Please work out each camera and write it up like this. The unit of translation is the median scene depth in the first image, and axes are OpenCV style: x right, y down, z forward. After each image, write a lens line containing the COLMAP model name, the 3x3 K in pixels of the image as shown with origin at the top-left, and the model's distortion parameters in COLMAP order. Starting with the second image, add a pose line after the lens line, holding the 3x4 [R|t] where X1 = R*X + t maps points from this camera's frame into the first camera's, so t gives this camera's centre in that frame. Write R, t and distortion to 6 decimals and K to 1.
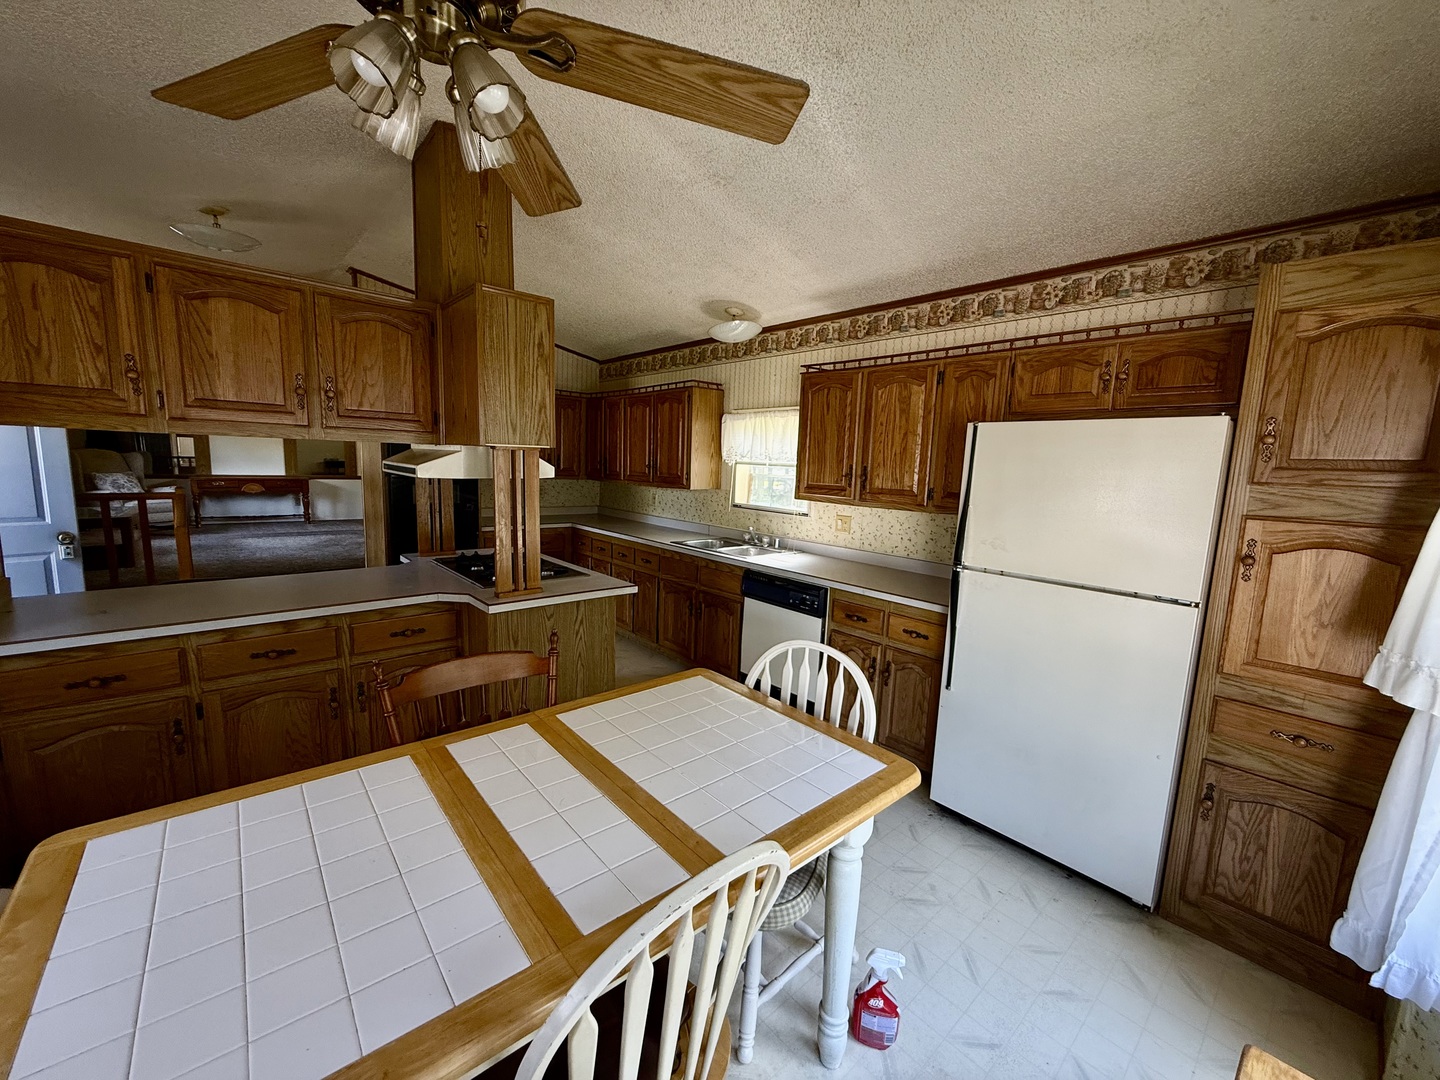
lens RADIAL K [[572.1, 0, 717.8], [0, 572.1, 543.0], [0, 0, 1]] dist [-0.000751, 0.000405]
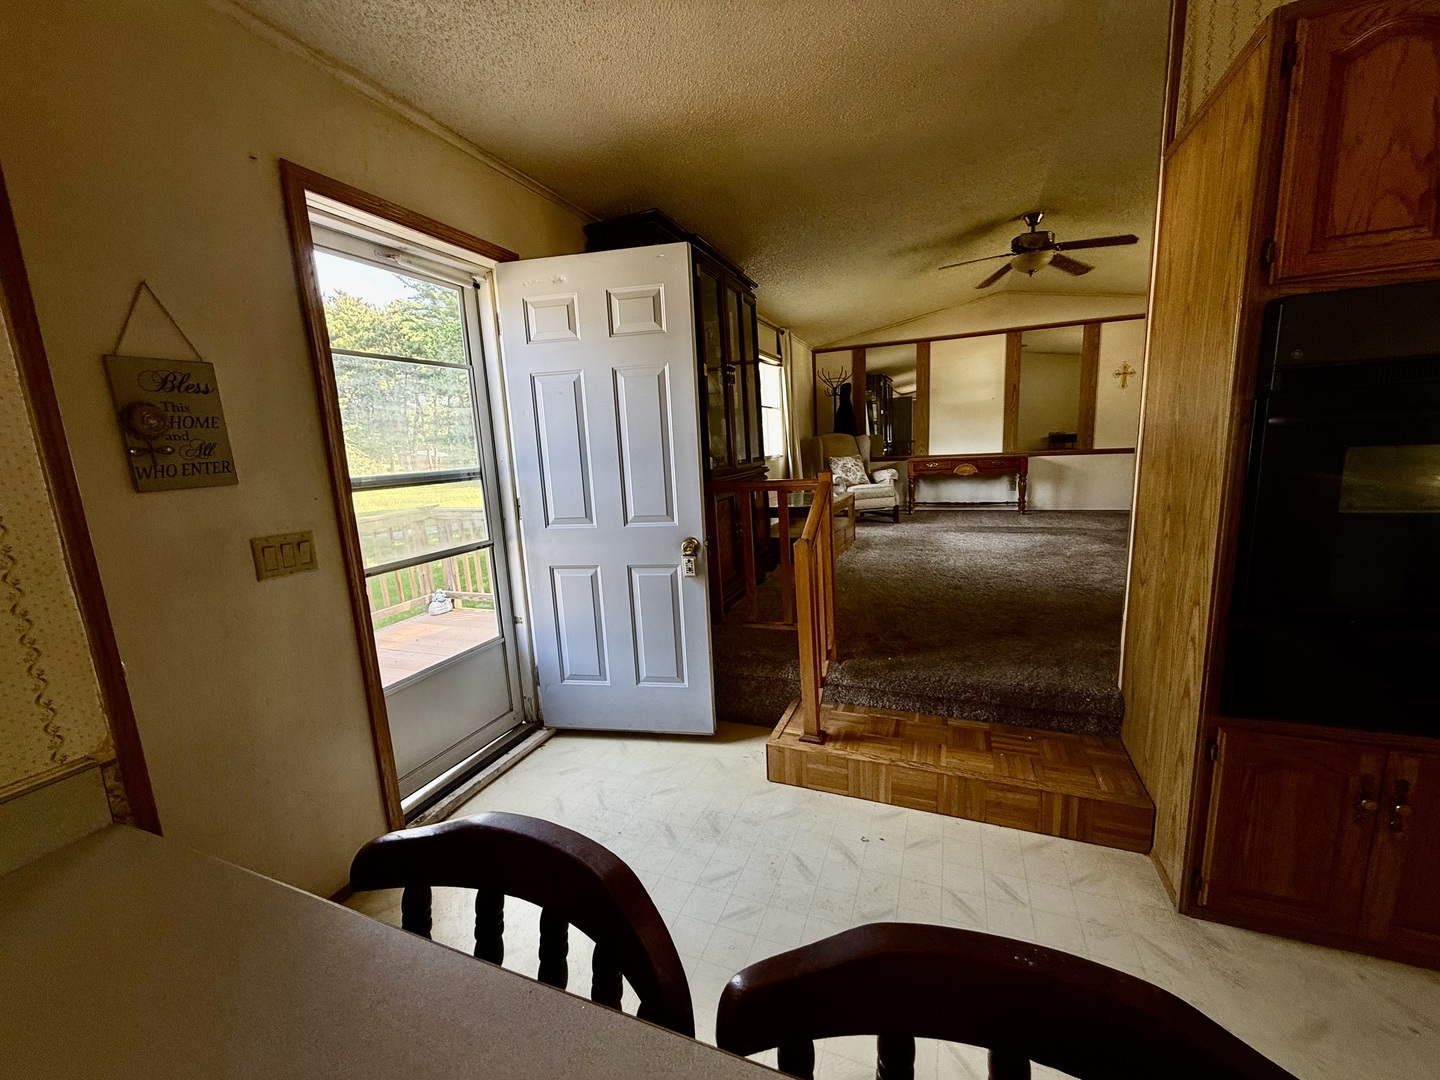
lens RADIAL K [[572.1, 0, 717.8], [0, 572.1, 543.0], [0, 0, 1]] dist [-0.000751, 0.000405]
pose [[0.438569, 0.095647, -0.893593, -0.221072], [-0.063404, 0.995136, 0.075397, -0.029798], [0.896458, 0.023590, 0.442501, 0.317321]]
